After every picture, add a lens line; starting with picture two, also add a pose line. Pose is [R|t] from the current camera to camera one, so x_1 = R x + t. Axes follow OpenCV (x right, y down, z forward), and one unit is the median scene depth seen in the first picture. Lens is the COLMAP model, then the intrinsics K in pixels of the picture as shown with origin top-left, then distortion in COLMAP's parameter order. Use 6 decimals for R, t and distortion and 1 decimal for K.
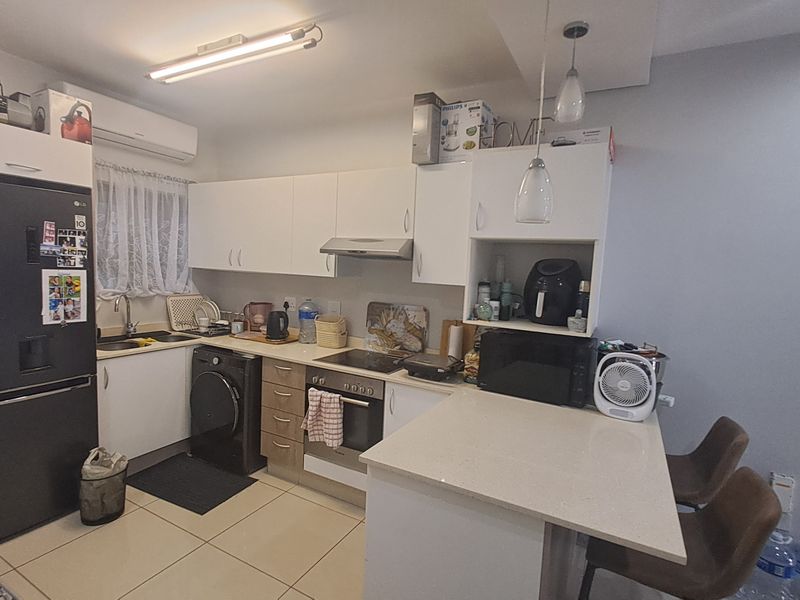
lens RADIAL K [[415.6, 0, 397.5], [0, 415.6, 302.6], [0, 0, 1]] dist [-0.003682, -0.001043]
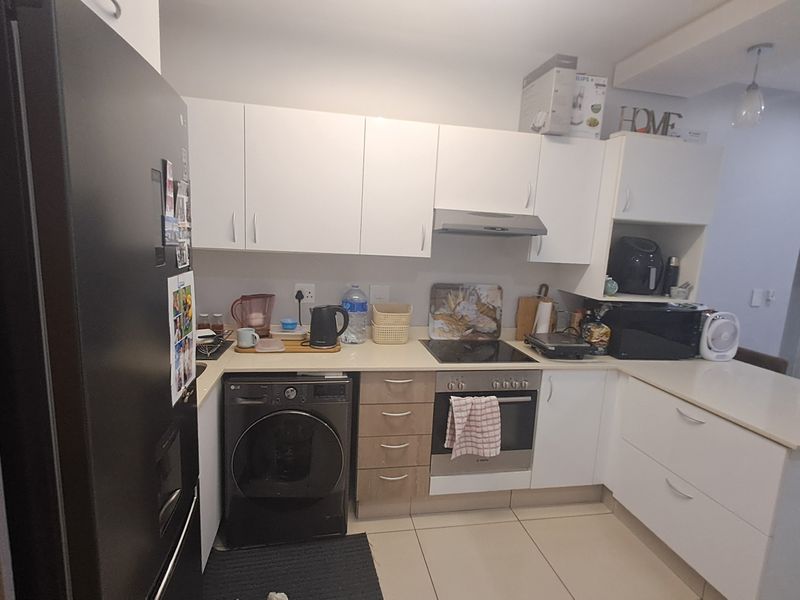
lens RADIAL K [[415.6, 0, 397.5], [0, 415.6, 302.6], [0, 0, 1]] dist [-0.003682, -0.001043]
pose [[0.775465, -0.107466, 0.622177, -0.783465], [0.041779, 0.991983, 0.119269, -0.080309], [-0.630006, -0.066495, 0.773738, 0.452079]]
